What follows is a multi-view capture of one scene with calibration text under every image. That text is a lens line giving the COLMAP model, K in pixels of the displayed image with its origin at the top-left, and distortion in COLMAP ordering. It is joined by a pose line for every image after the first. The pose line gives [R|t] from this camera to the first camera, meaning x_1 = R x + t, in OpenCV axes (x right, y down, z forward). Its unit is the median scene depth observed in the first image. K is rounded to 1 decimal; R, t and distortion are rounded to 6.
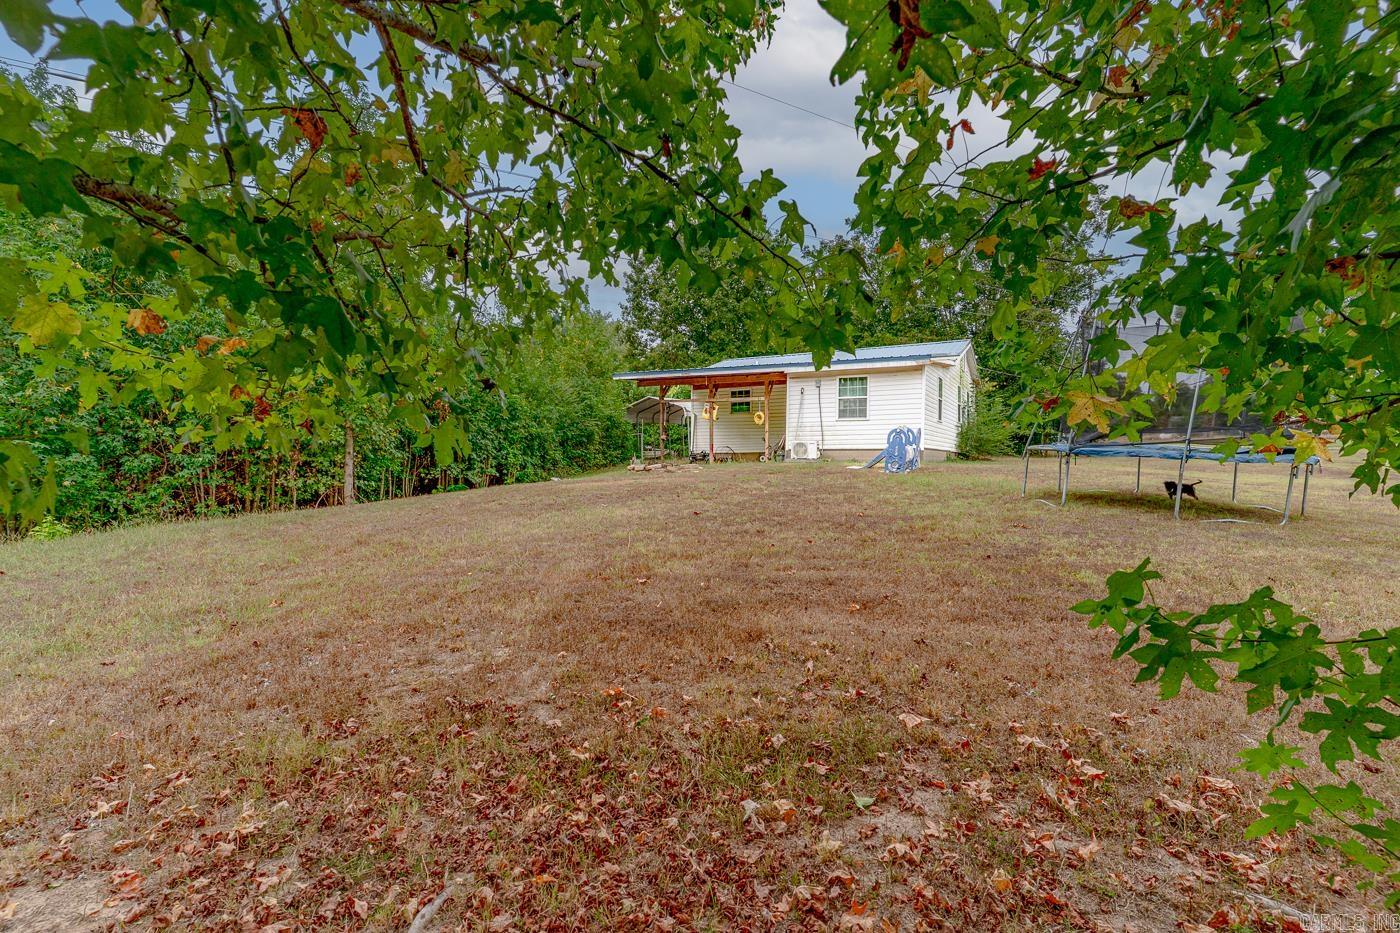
lens RADIAL K [[674.8, 0, 700.6], [0, 674.8, 469.0], [0, 0, 1]] dist [-0.002585, -0.000215]
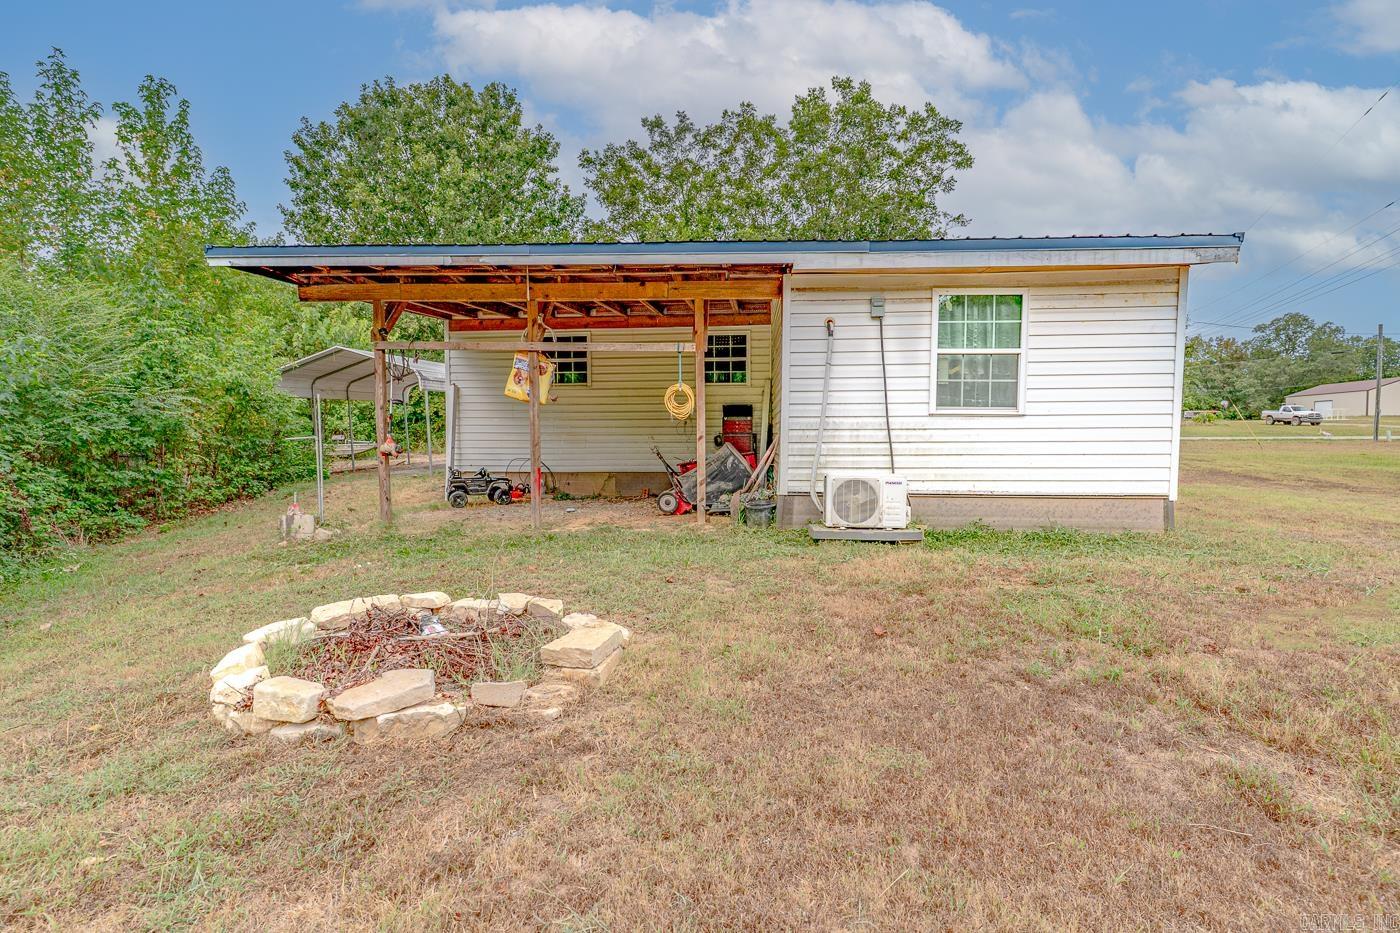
lens RADIAL K [[674.8, 0, 703.8], [0, 674.8, 468.8], [0, 0, 1]] dist [-0.002585, -0.000215]
pose [[0.913134, -0.020285, 0.407153, -0.051026], [0.006498, 0.999359, 0.035216, -0.051246], [-0.407607, -0.029511, 0.912681, 0.658356]]
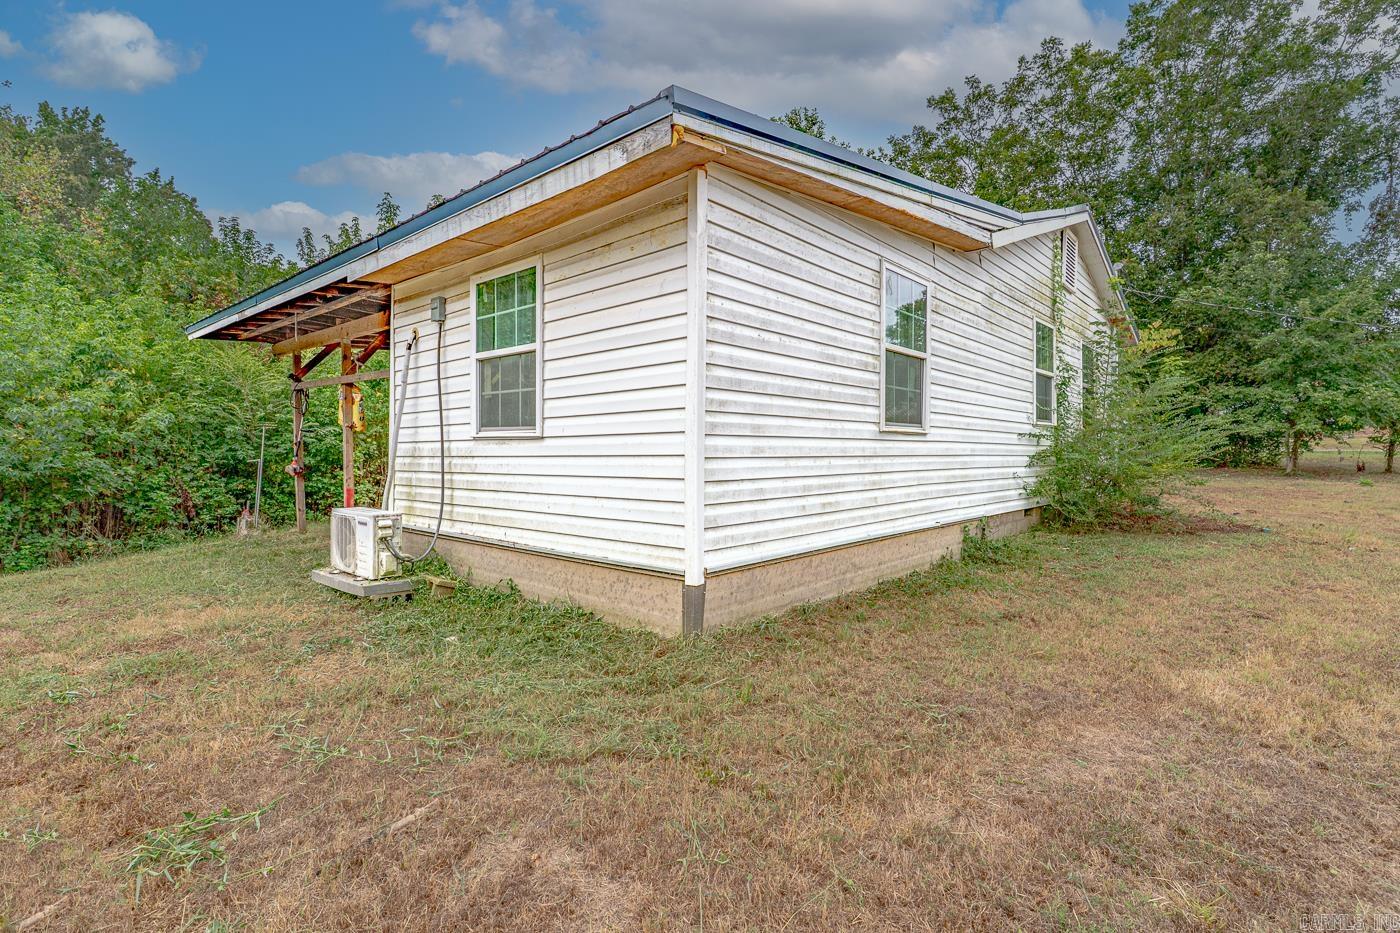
lens RADIAL K [[674.8, 0, 698.9], [0, 674.8, 464.2], [0, 0, 1]] dist [-0.002585, -0.000215]
pose [[0.972595, 0.001182, -0.232505, 0.325911], [0.000483, 0.999975, 0.007105, -0.057151], [0.232507, -0.007023, 0.972569, 0.684510]]
